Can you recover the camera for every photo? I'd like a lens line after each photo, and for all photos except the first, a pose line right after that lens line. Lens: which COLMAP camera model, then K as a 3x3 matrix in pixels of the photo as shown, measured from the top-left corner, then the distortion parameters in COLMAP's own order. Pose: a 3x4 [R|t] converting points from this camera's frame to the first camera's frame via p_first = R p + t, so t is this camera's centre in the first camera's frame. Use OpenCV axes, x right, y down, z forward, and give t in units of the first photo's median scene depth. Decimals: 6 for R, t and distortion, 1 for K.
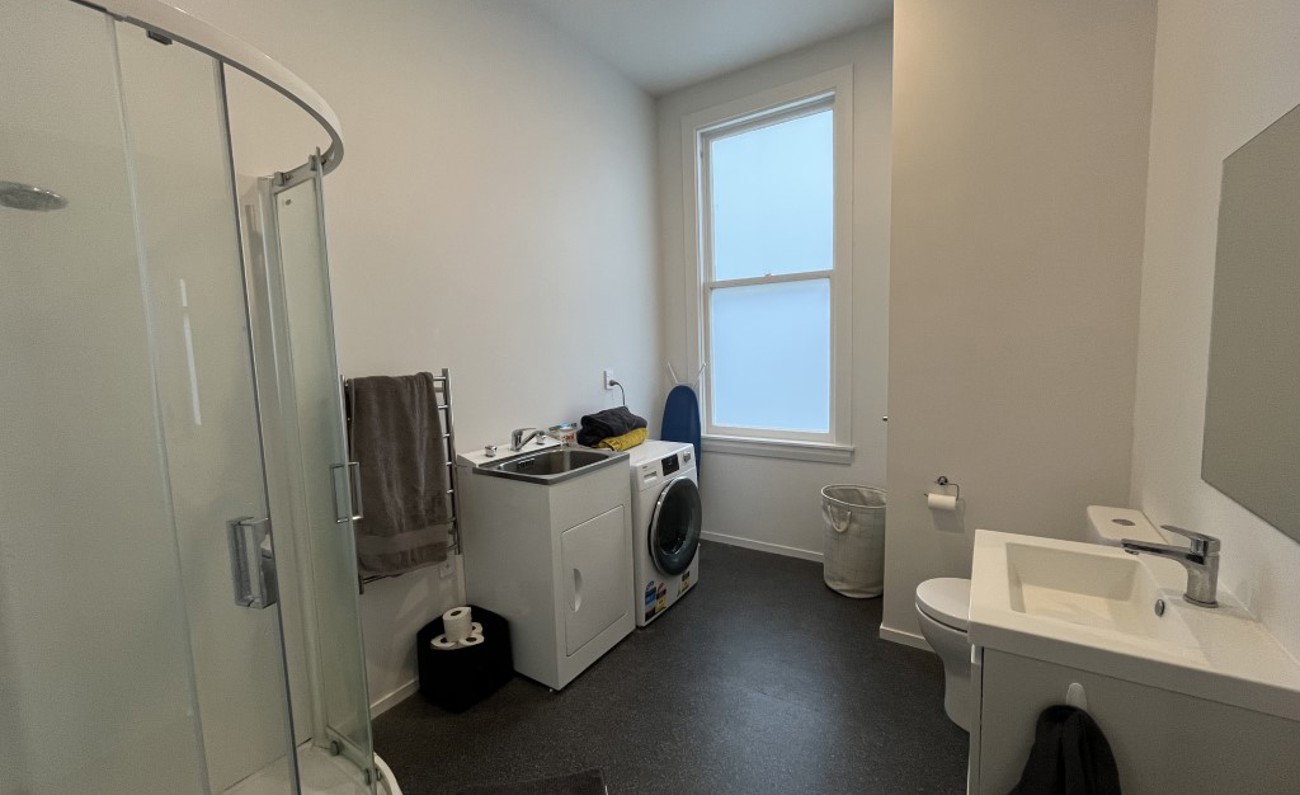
lens RADIAL K [[520.9, 0, 647.8], [0, 520.9, 391.9], [0, 0, 1]] dist [-0.004006, -0.000211]
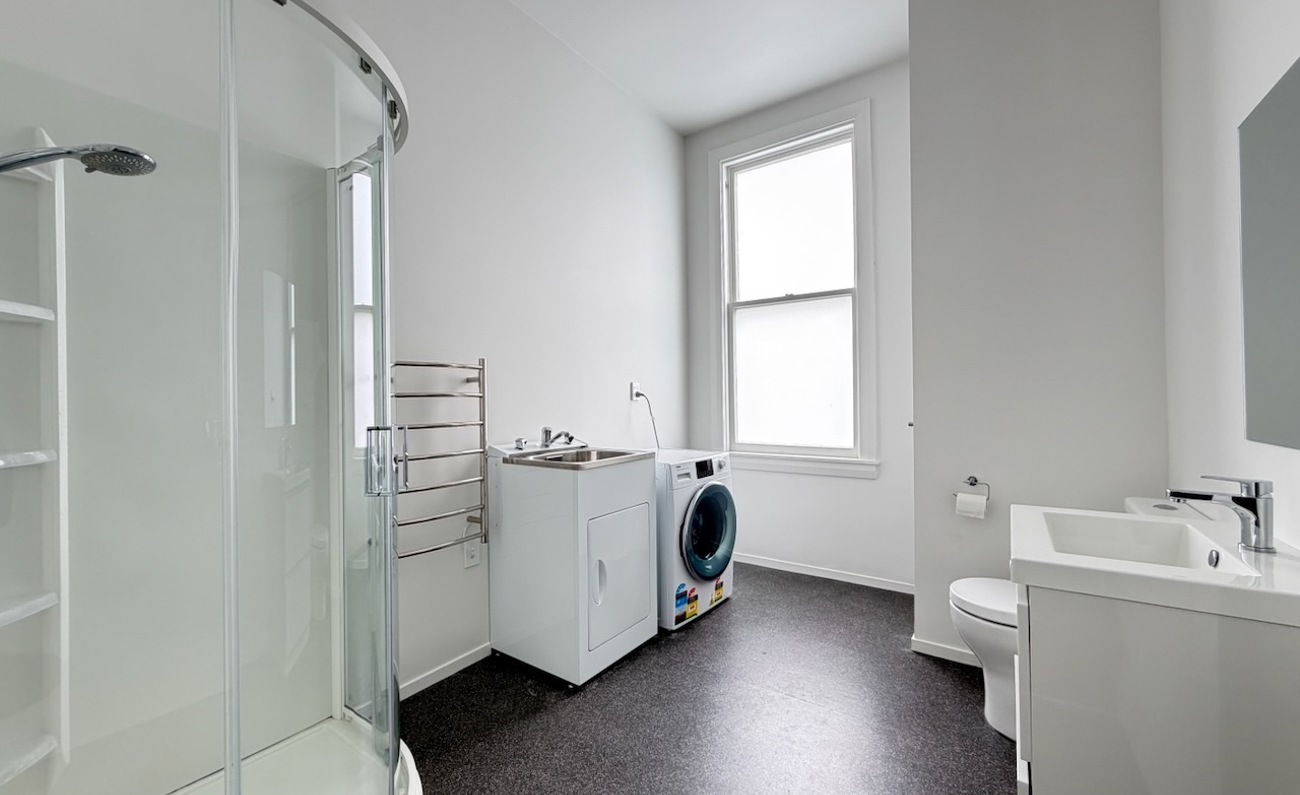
lens RADIAL K [[512.5, 0, 650.2], [0, 512.5, 395.5], [0, 0, 1]] dist [0.000025, 0.000056]
pose [[0.999289, 0.019170, -0.032480, -0.016491], [-0.022382, 0.994574, -0.101597, 0.119163], [0.030357, 0.102252, 0.994295, -0.004765]]
